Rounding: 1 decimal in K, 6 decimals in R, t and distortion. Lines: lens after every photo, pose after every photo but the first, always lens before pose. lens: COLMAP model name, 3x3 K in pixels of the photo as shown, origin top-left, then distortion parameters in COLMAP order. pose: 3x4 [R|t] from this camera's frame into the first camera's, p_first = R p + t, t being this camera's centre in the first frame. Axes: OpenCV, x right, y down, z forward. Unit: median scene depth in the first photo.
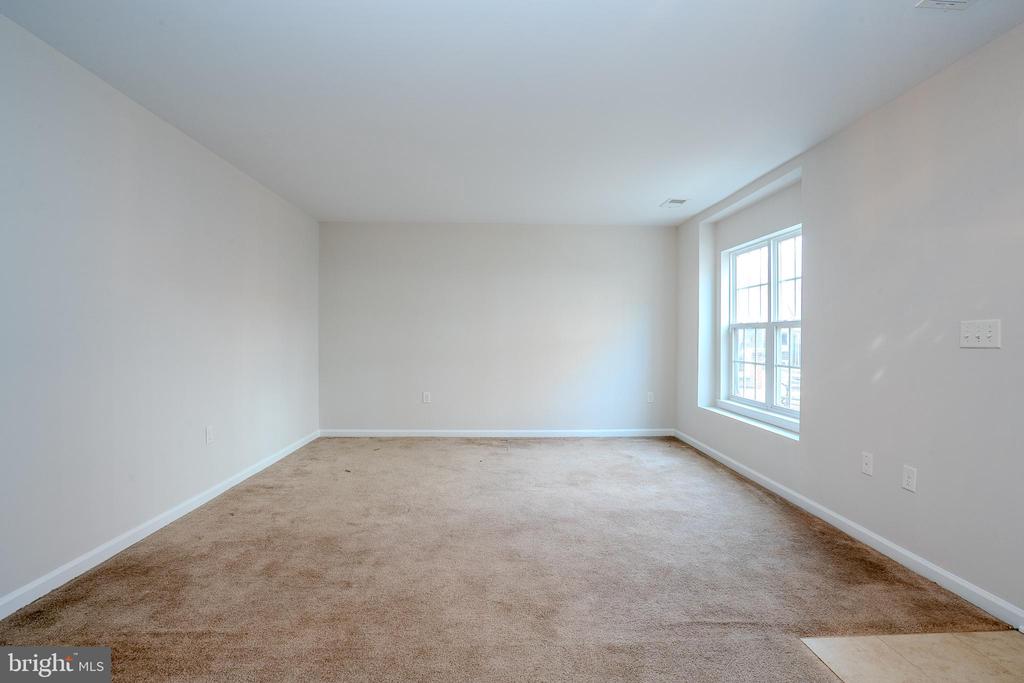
lens RADIAL K [[471.2, 0, 509.2], [0, 471.2, 331.8], [0, 0, 1]] dist [-0.050145, 0.015553]
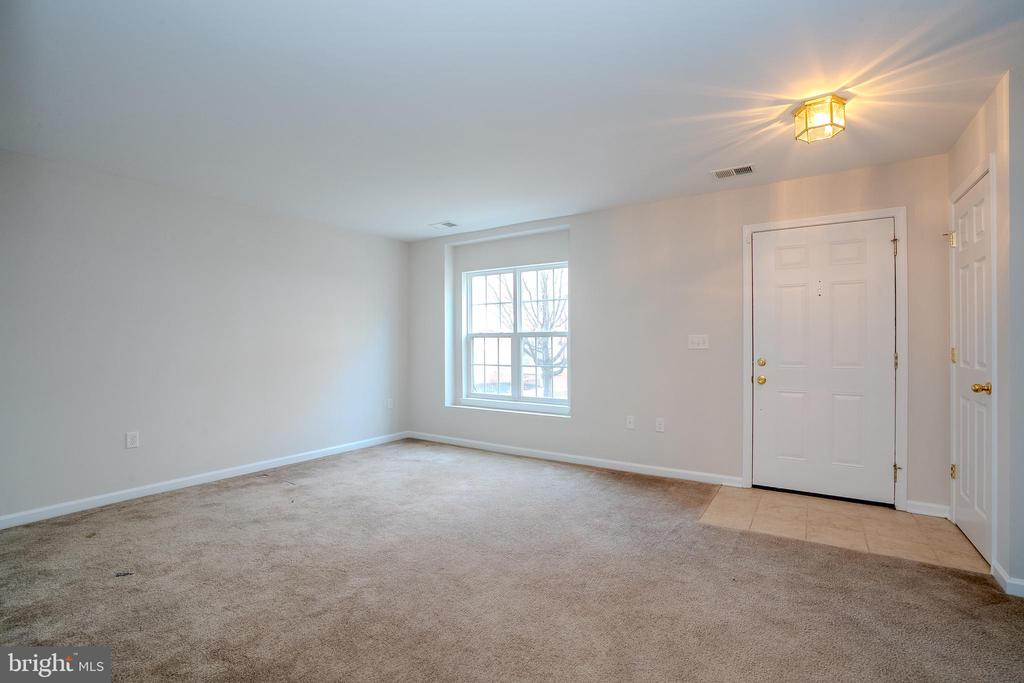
lens RADIAL K [[471.2, 0, 511.7], [0, 471.2, 342.5], [0, 0, 1]] dist [-0.050145, 0.015553]
pose [[0.572586, -0.002433, 0.819841, -0.510175], [-0.002005, 0.999988, 0.004368, 0.000577], [-0.819843, -0.004145, 0.572574, 0.252042]]
